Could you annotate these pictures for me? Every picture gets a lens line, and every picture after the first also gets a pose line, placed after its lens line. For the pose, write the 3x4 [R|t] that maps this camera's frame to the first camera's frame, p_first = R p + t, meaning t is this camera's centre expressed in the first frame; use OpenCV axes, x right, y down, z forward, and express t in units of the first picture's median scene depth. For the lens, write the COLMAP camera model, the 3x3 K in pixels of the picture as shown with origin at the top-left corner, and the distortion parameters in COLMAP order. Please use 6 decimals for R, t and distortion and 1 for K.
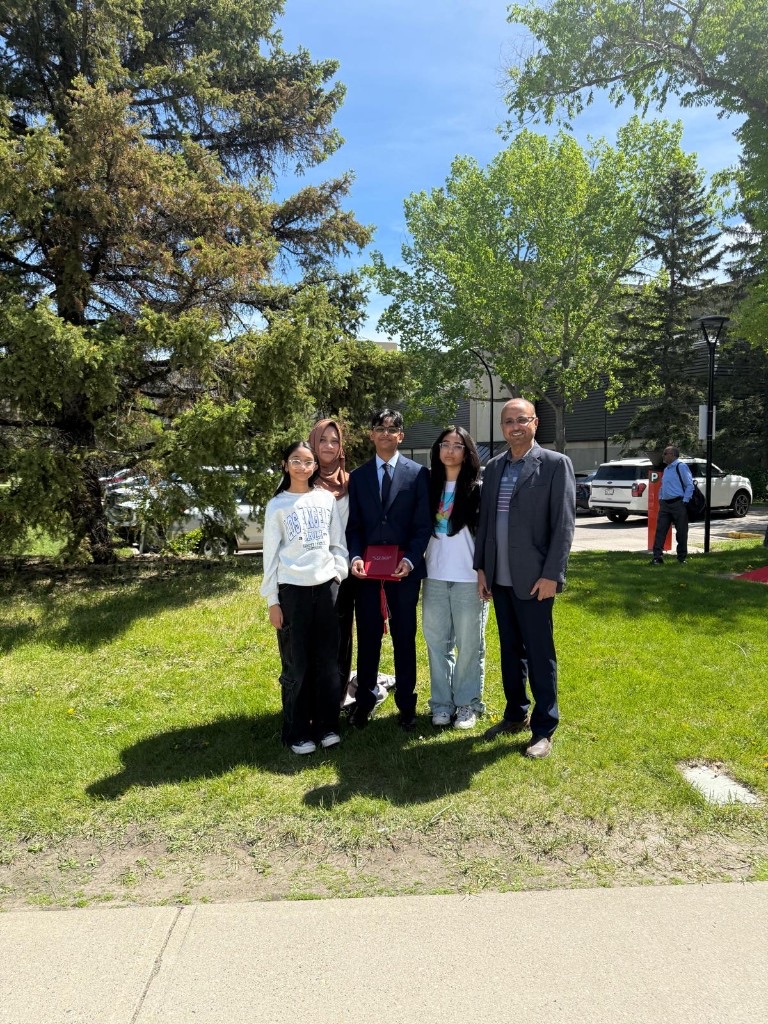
lens RADIAL K [[930.9, 0, 406.6], [0, 930.9, 516.3], [0, 0, 1]] dist [0.122679, -0.224051]
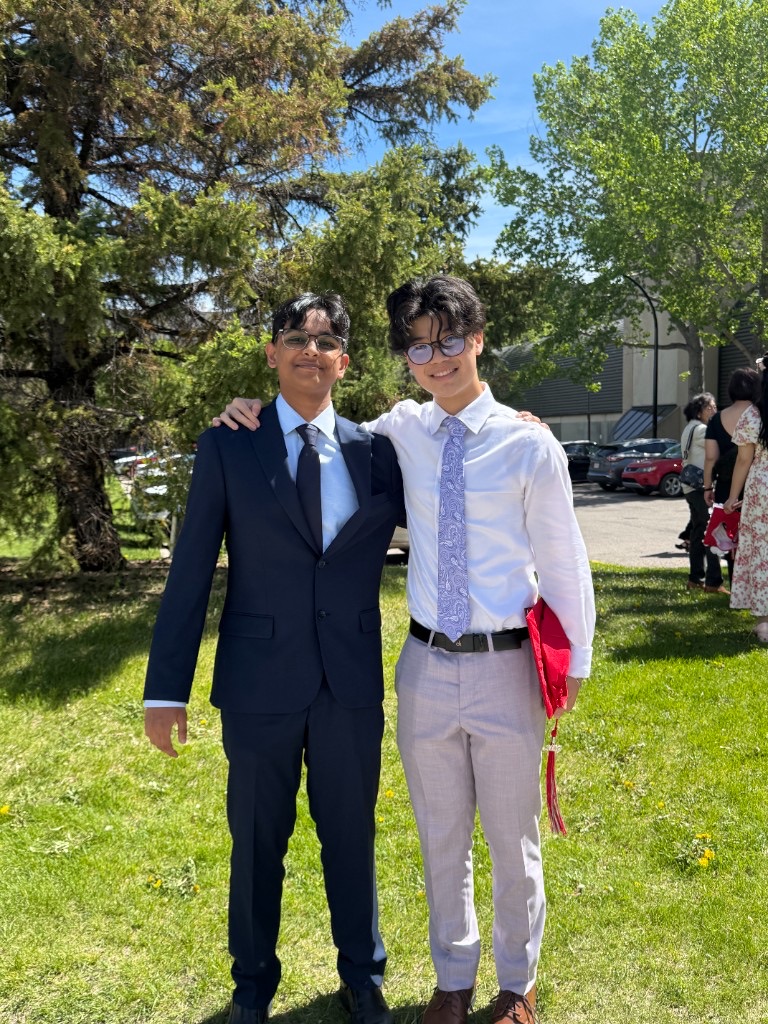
lens RADIAL K [[930.9, 0, 406.6], [0, 930.9, 516.3], [0, 0, 1]] dist [0.122679, -0.224051]
pose [[0.992901, 0.006942, -0.118740, -0.013328], [-0.007051, 0.999975, -0.000503, 0.007373], [0.118733, 0.001337, 0.992925, 0.320079]]
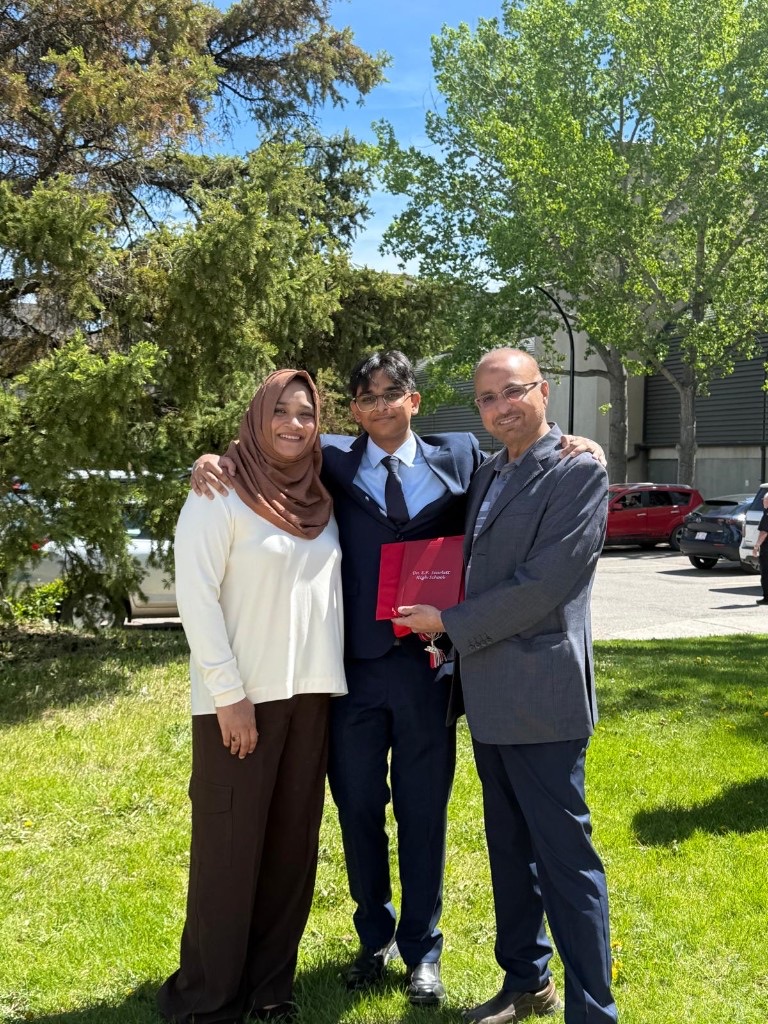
lens RADIAL K [[1288.6, 0, 384.0], [0, 1288.6, 512.0], [0, 0, 1]] dist [0.169930, -0.296457]
pose [[0.999647, 0.025937, -0.005807, -0.024757], [-0.026151, 0.998840, -0.040421, -0.000039], [0.004752, 0.040558, 0.999166, 0.218196]]
